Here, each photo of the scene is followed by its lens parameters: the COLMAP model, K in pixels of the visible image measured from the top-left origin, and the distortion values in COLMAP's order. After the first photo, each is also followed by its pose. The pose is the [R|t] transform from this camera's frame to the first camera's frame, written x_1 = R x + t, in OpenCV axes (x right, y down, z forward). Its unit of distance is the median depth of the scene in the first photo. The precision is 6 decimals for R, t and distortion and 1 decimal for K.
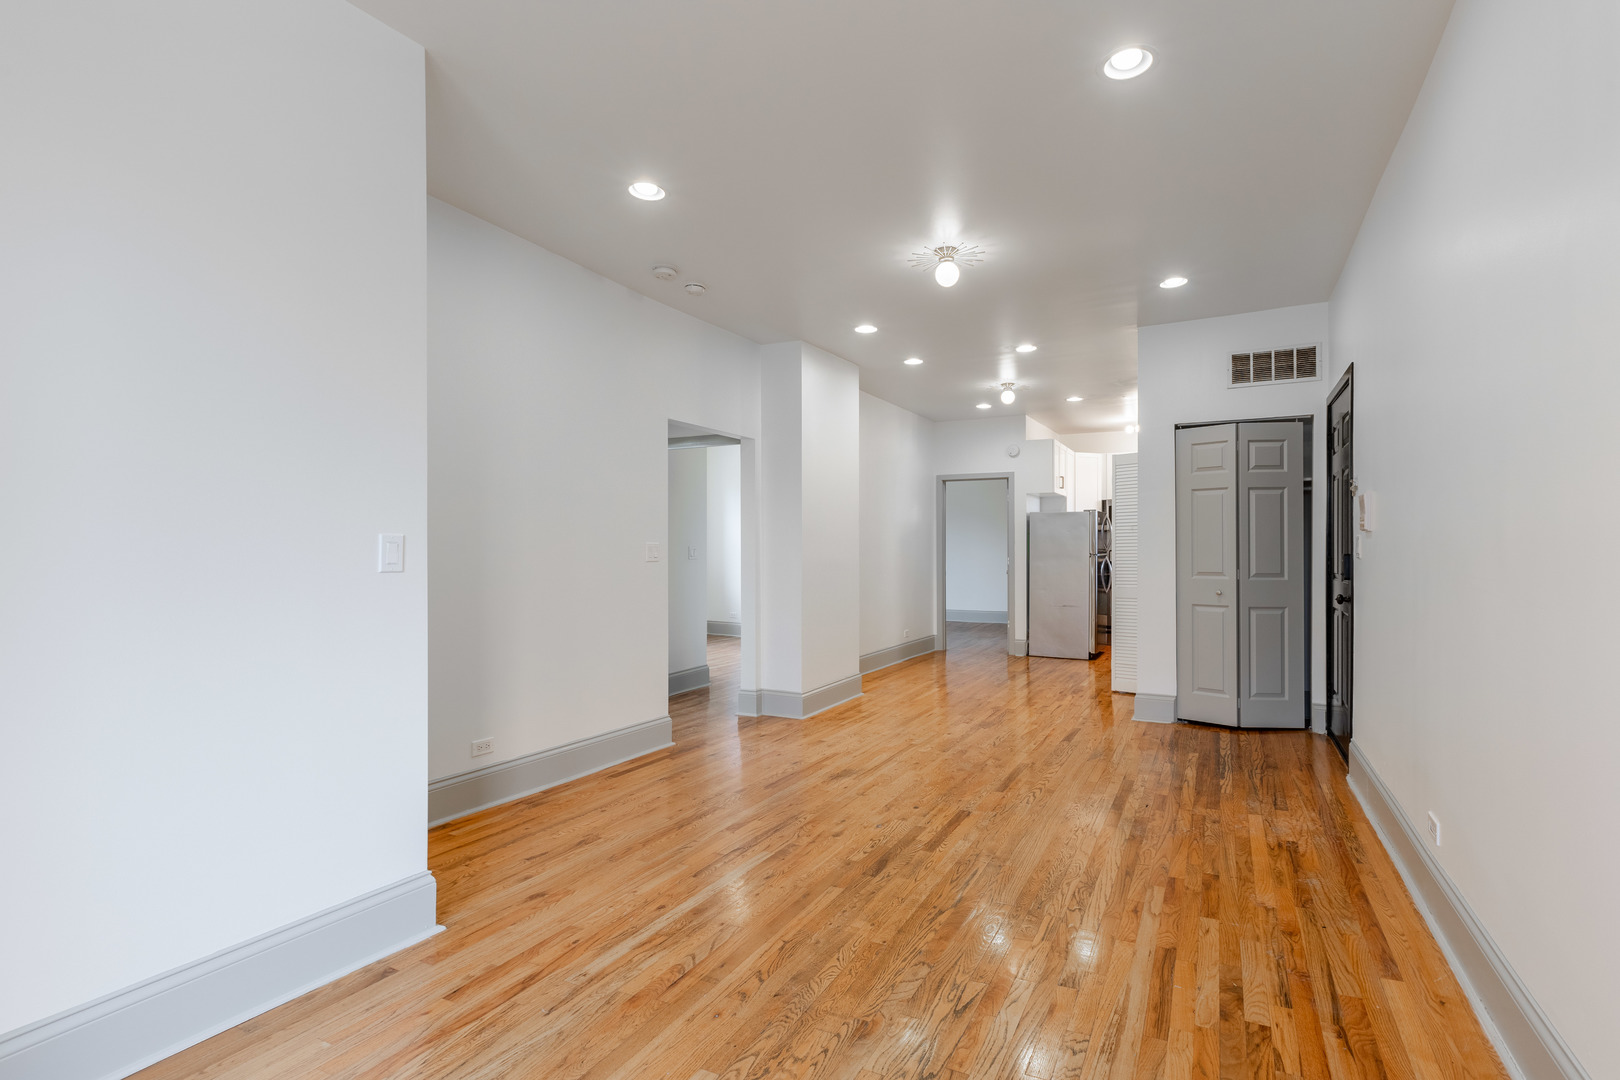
lens RADIAL K [[745.3, 0, 866.3], [0, 745.3, 548.2], [0, 0, 1]] dist [0.000397, 0.000027]
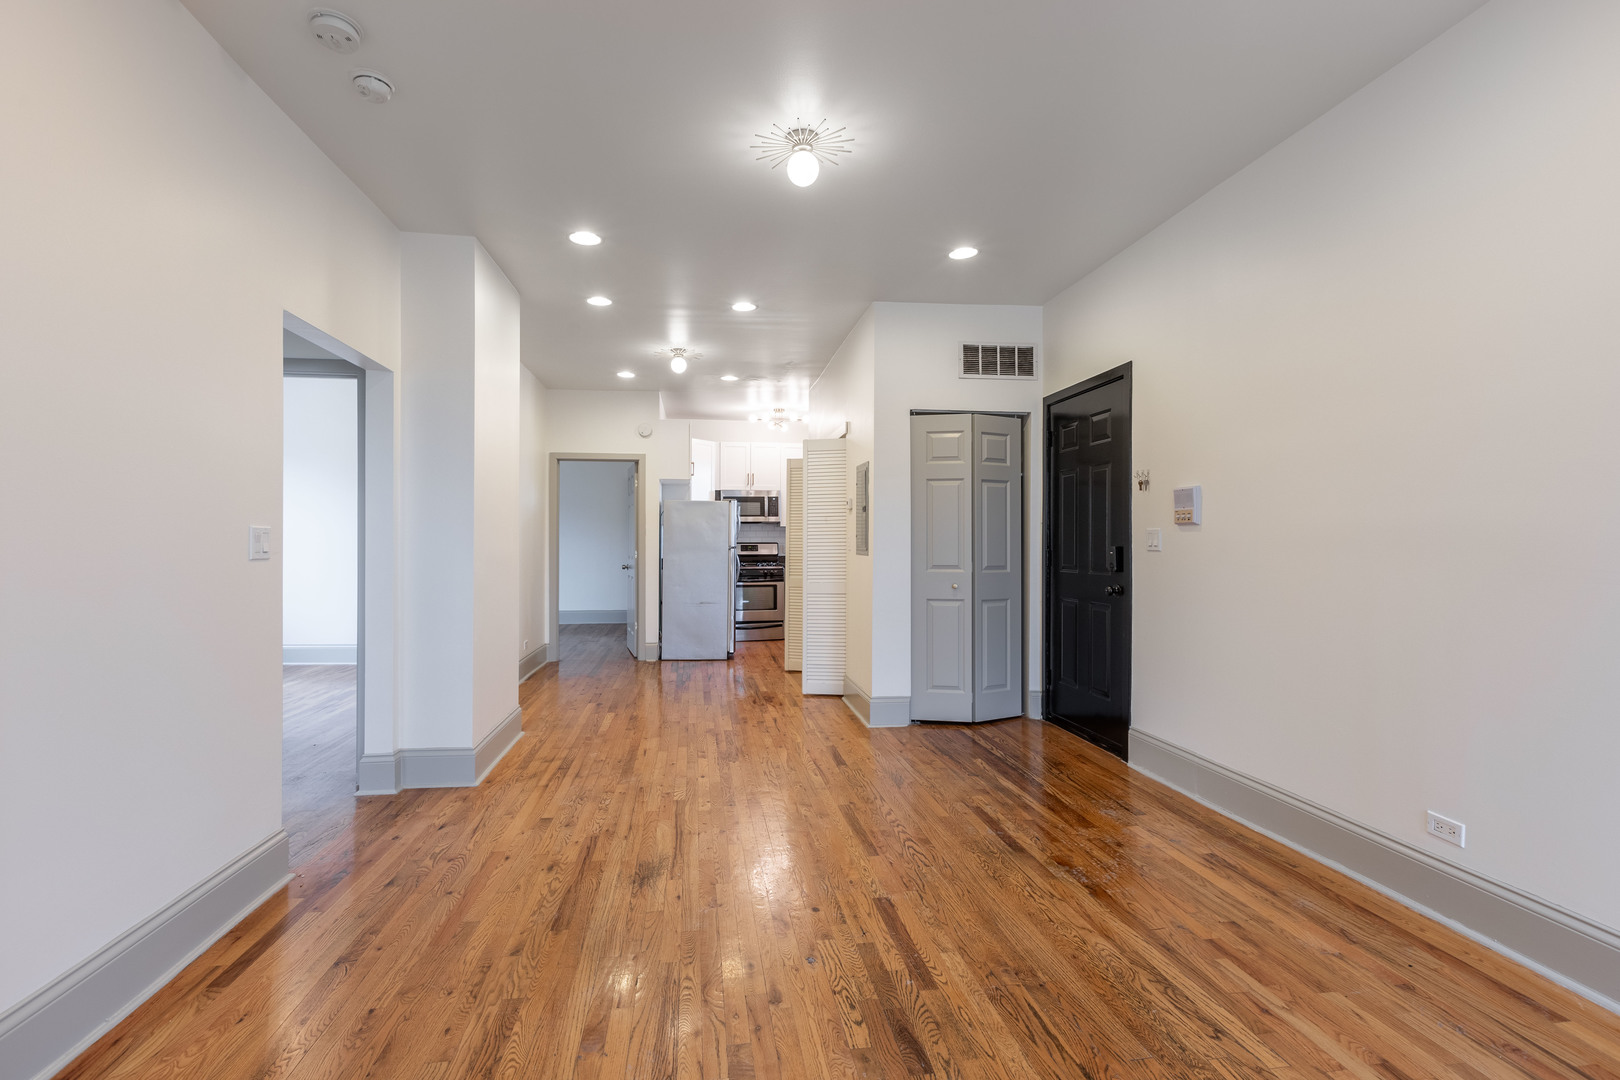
lens RADIAL K [[735.9, 0, 779.4], [0, 735.9, 539.0], [0, 0, 1]] dist [0.000159, -0.000325]
pose [[0.848797, 0.007571, 0.528665, -0.259730], [-0.006003, 0.999971, -0.004682, 0.004323], [-0.528685, 0.000801, 0.848817, 0.344443]]
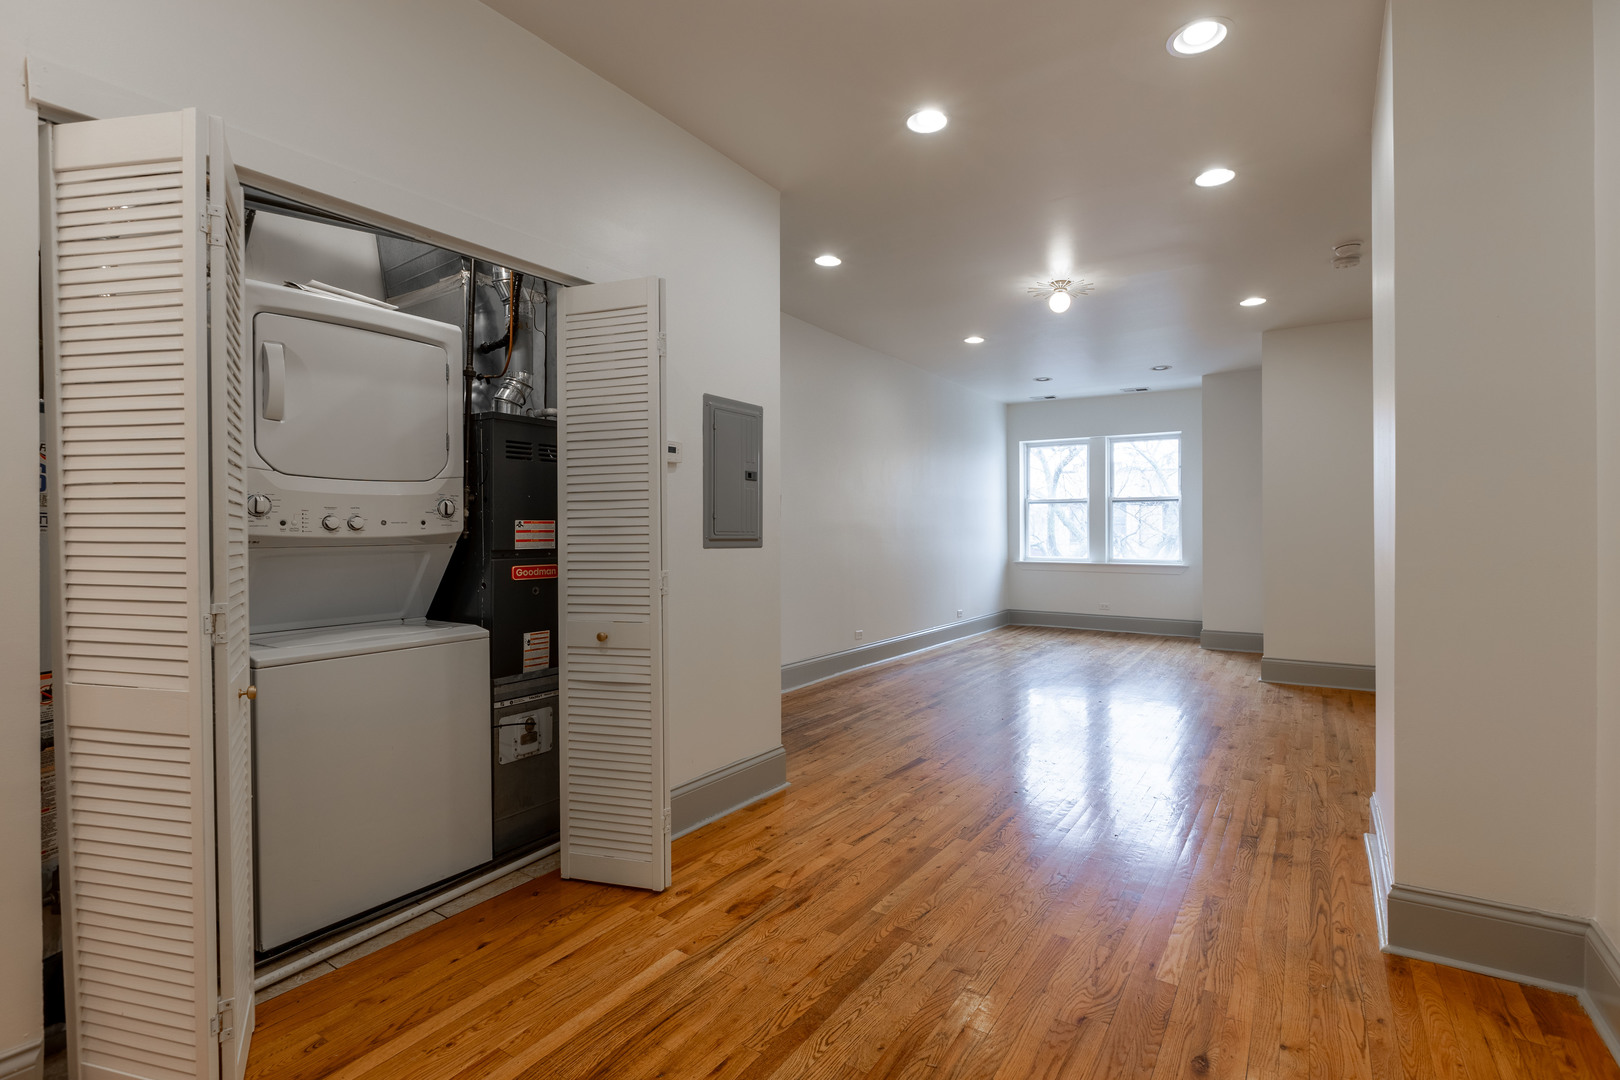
lens RADIAL K [[781.5, 0, 788.2], [0, 781.5, 535.5], [0, 0, 1]] dist [-0.013621, -0.000329]
pose [[-0.987675, 0.004552, 0.156455, 0.300445], [0.004204, 0.999988, -0.002558, 0.013421], [-0.156465, -0.001869, -0.987682, 2.022021]]
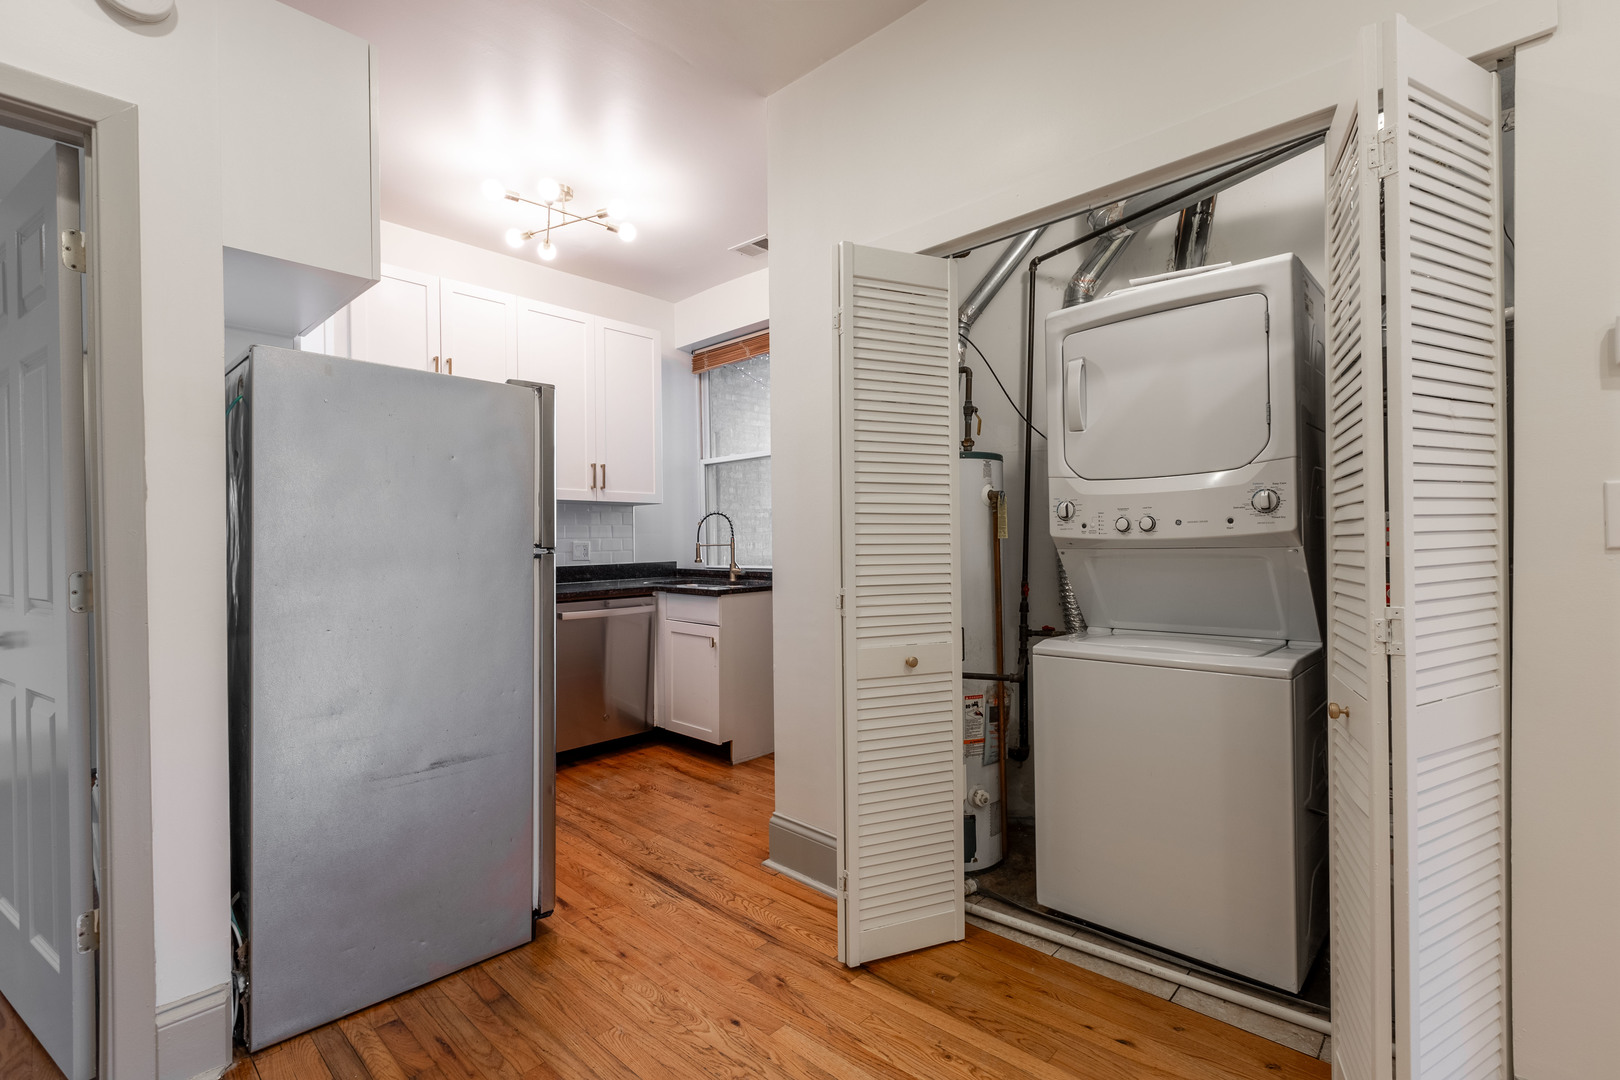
lens RADIAL K [[734.2, 0, 814.3], [0, 734.2, 545.2], [0, 0, 1]] dist [0.000450, -0.000163]
pose [[0.312533, -0.007255, 0.949879, 0.154987], [0.006750, 0.999963, 0.005417, 0.011921], [-0.949883, 0.004718, 0.312571, 1.575778]]
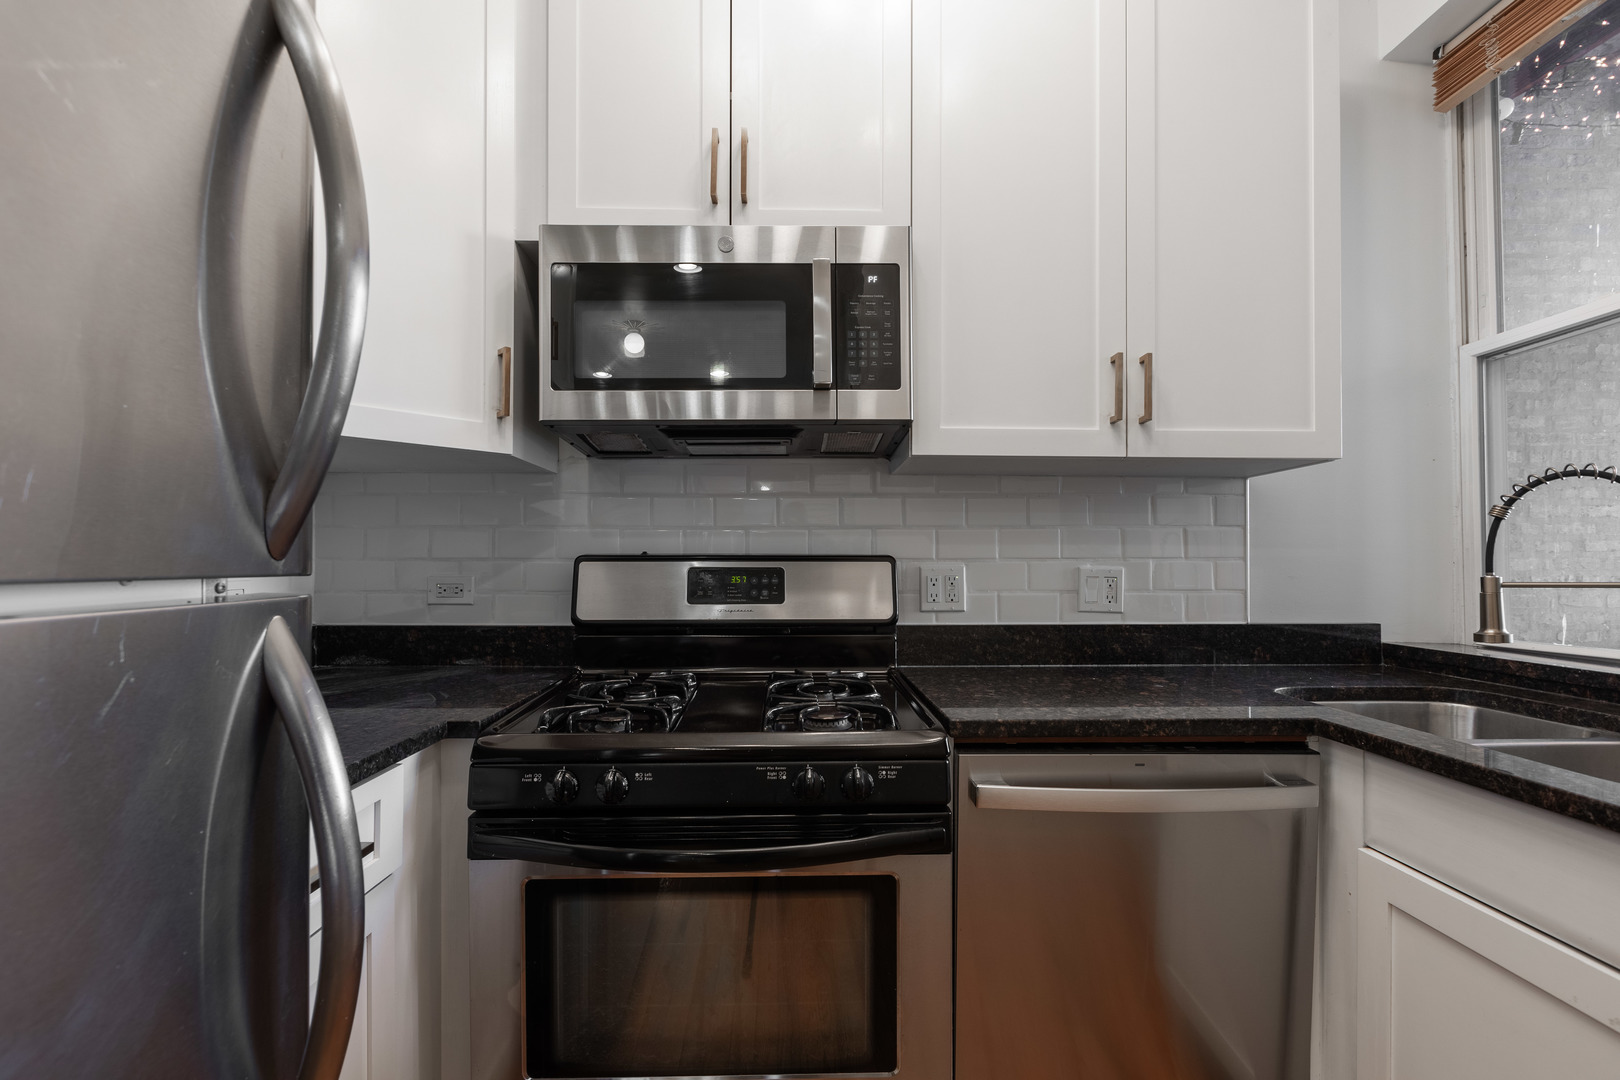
lens RADIAL K [[728.5, 0, 806.8], [0, 728.5, 568.0], [0, 0, 1]] dist [0.009296, 0.000049]
pose [[0.900721, 0.004741, 0.434371, 0.698337], [-0.000709, 0.999955, -0.009444, 0.015064], [-0.434396, 0.008198, 0.900684, 1.902567]]
